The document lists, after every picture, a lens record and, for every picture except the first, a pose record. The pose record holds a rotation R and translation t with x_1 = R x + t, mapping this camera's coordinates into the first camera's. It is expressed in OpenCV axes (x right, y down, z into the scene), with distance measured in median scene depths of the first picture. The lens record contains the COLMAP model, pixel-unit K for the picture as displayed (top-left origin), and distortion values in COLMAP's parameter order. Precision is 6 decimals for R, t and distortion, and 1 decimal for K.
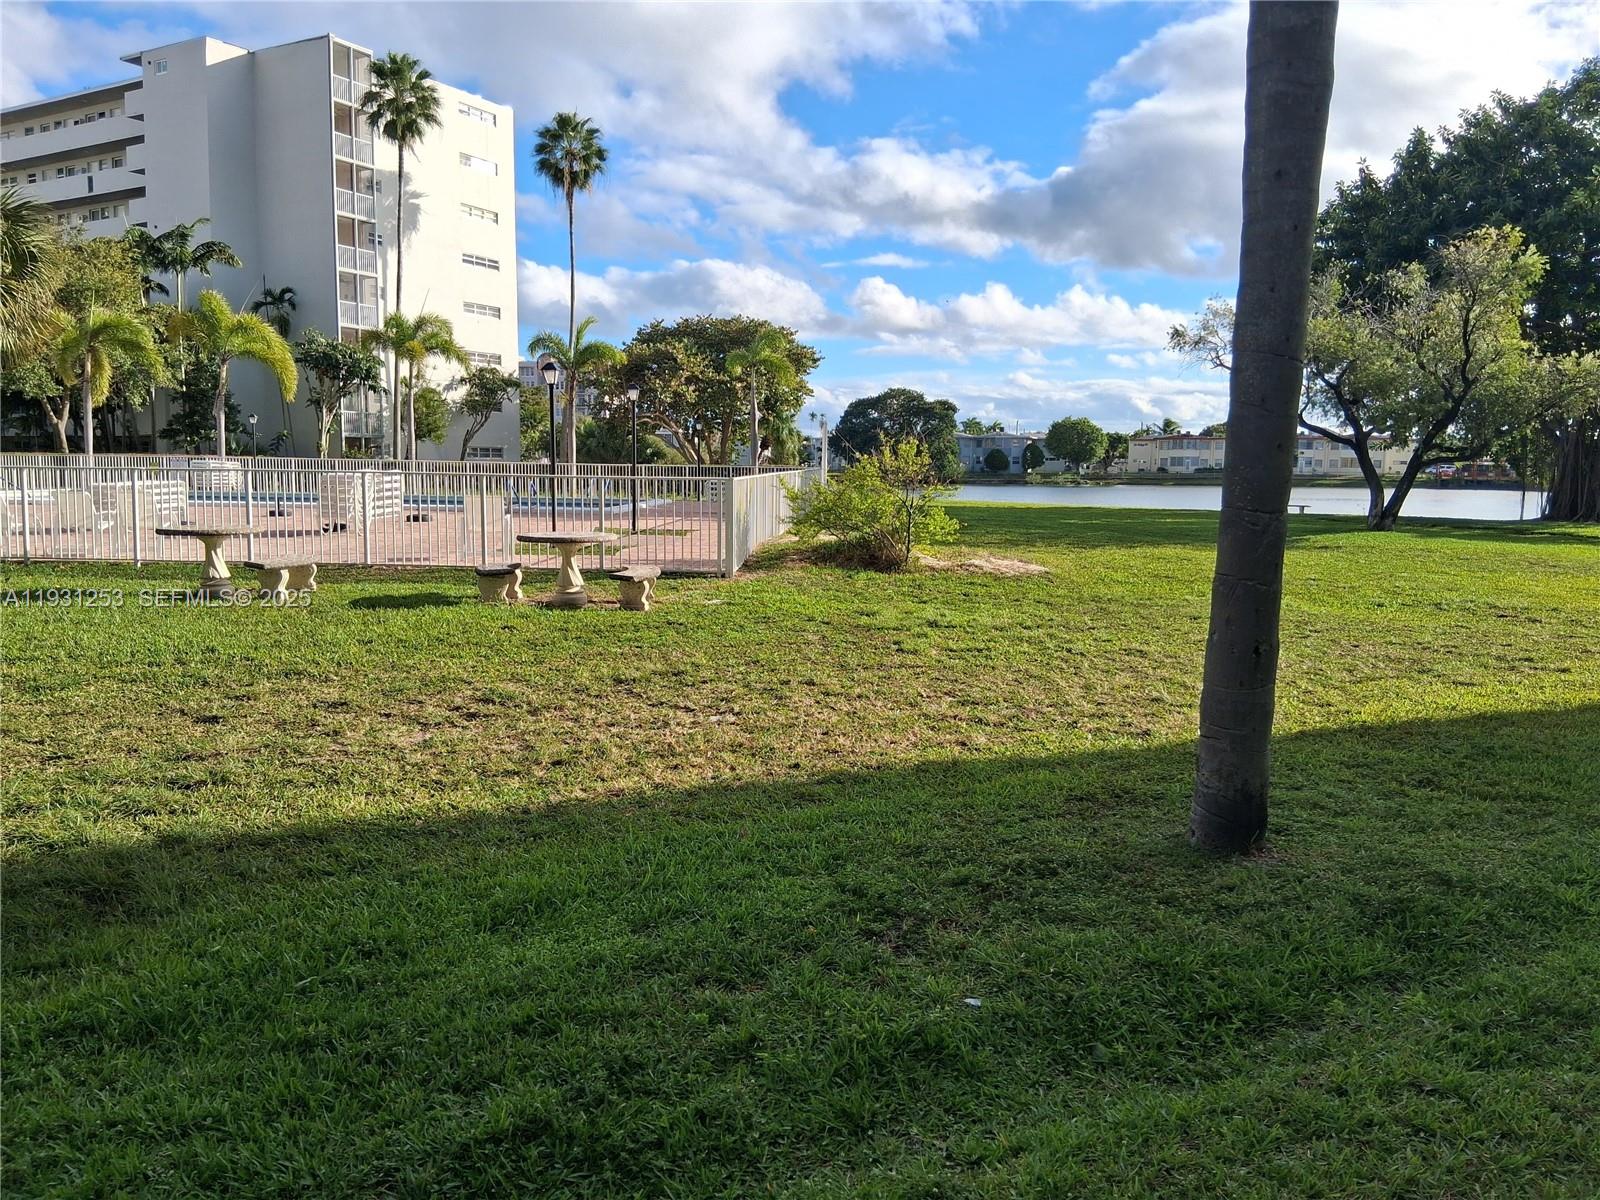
lens RADIAL K [[1214.8, 0, 798.3], [0, 1214.8, 617.8], [0, 0, 1]] dist [0.084773, -0.124326]
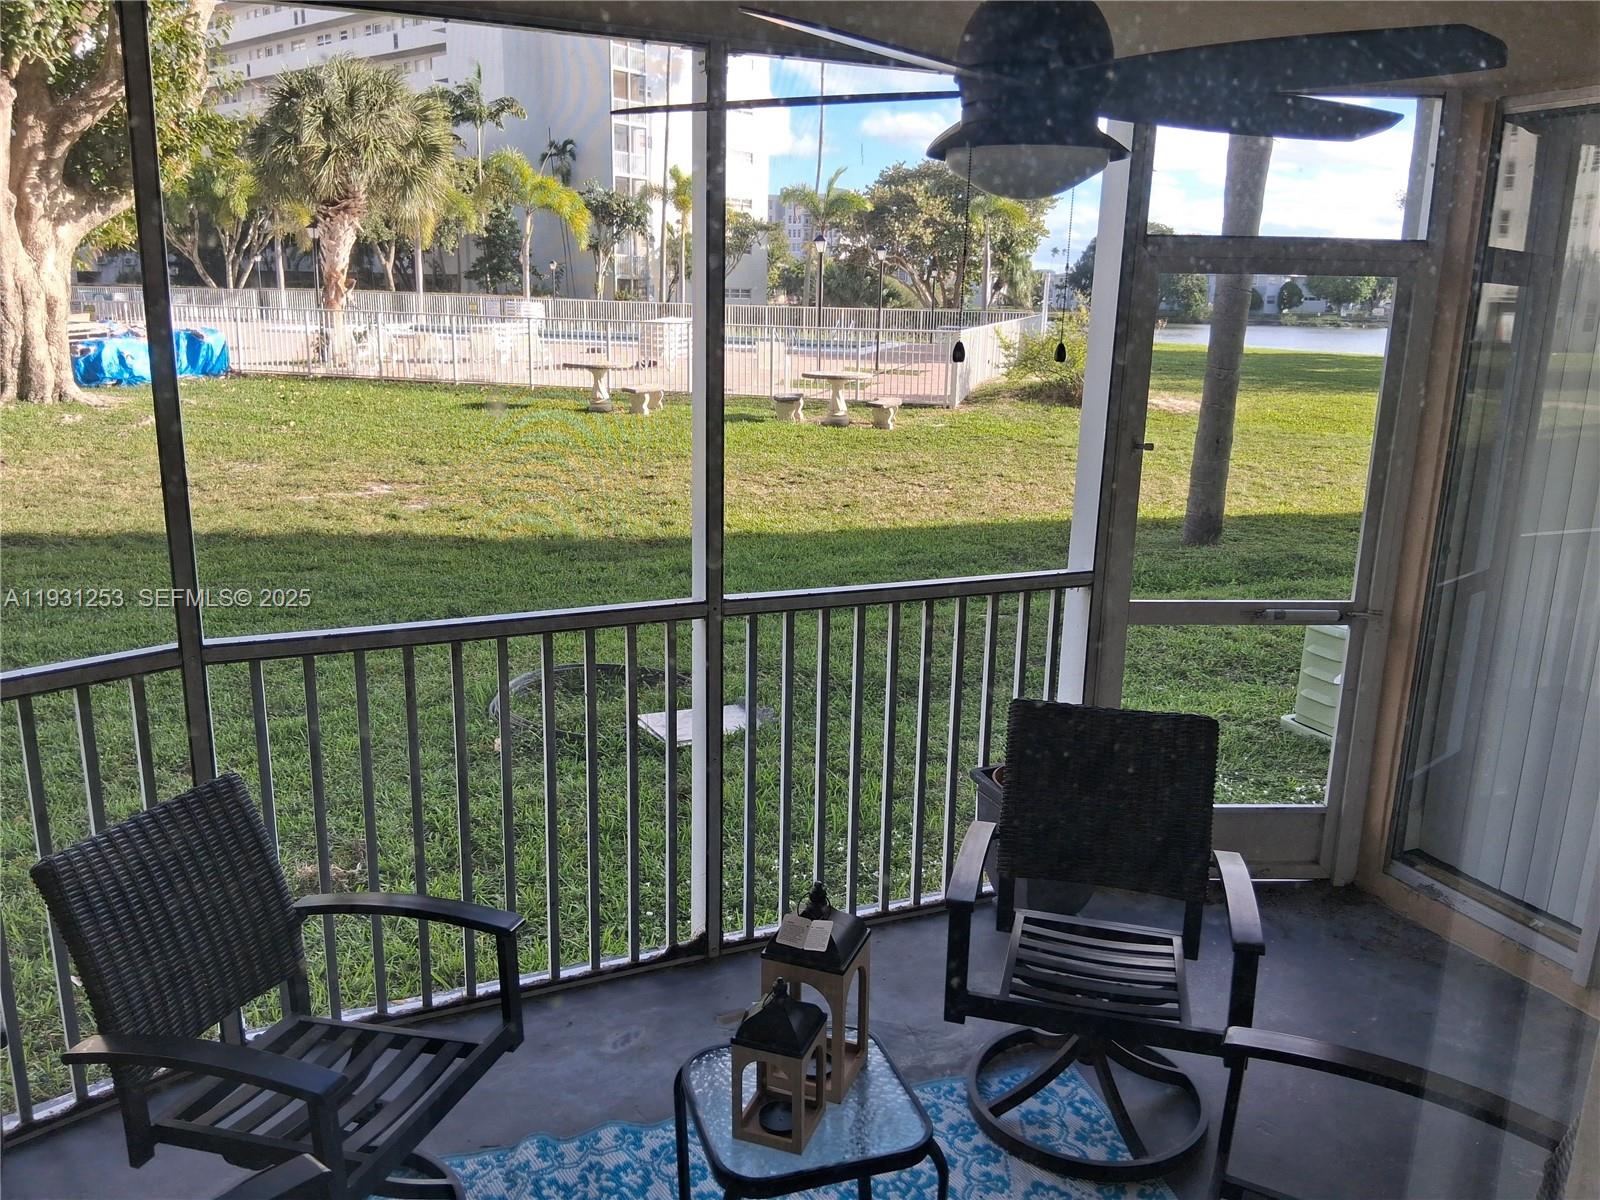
lens RADIAL K [[1223.0, 0, 800.0], [0, 1223.0, 582.9], [0, 0, 1]] dist [0.084816, -0.127333]
pose [[0.982858, 0.052026, -0.176869, 0.007464], [-0.033928, 0.994014, 0.103855, 0.006387], [0.181214, -0.096074, 0.978740, -0.100661]]
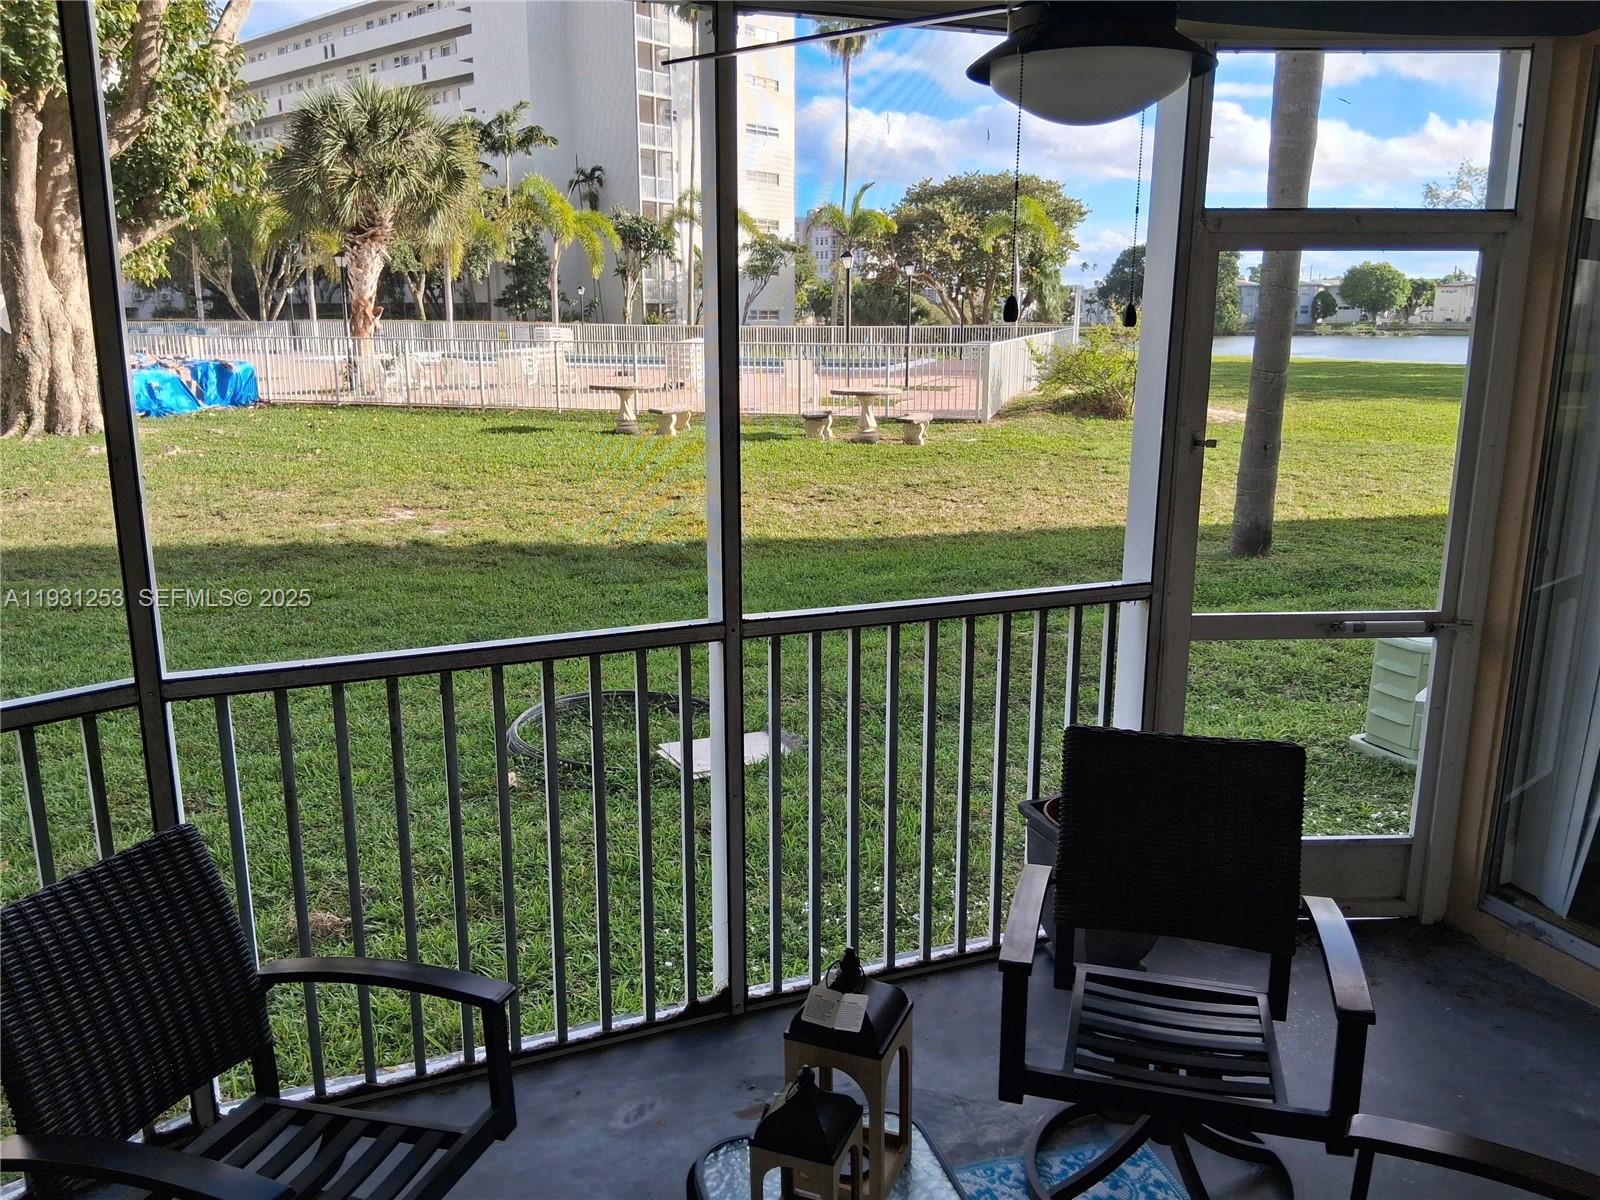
lens RADIAL K [[1214.8, 0, 798.3], [0, 1214.8, 617.8], [0, 0, 1]] dist [0.084773, -0.124326]
pose [[0.978139, 0.038206, -0.204412, 0.006535], [-0.014631, 0.993186, 0.115620, 0.007339], [0.207436, -0.110102, 0.972033, -0.093695]]
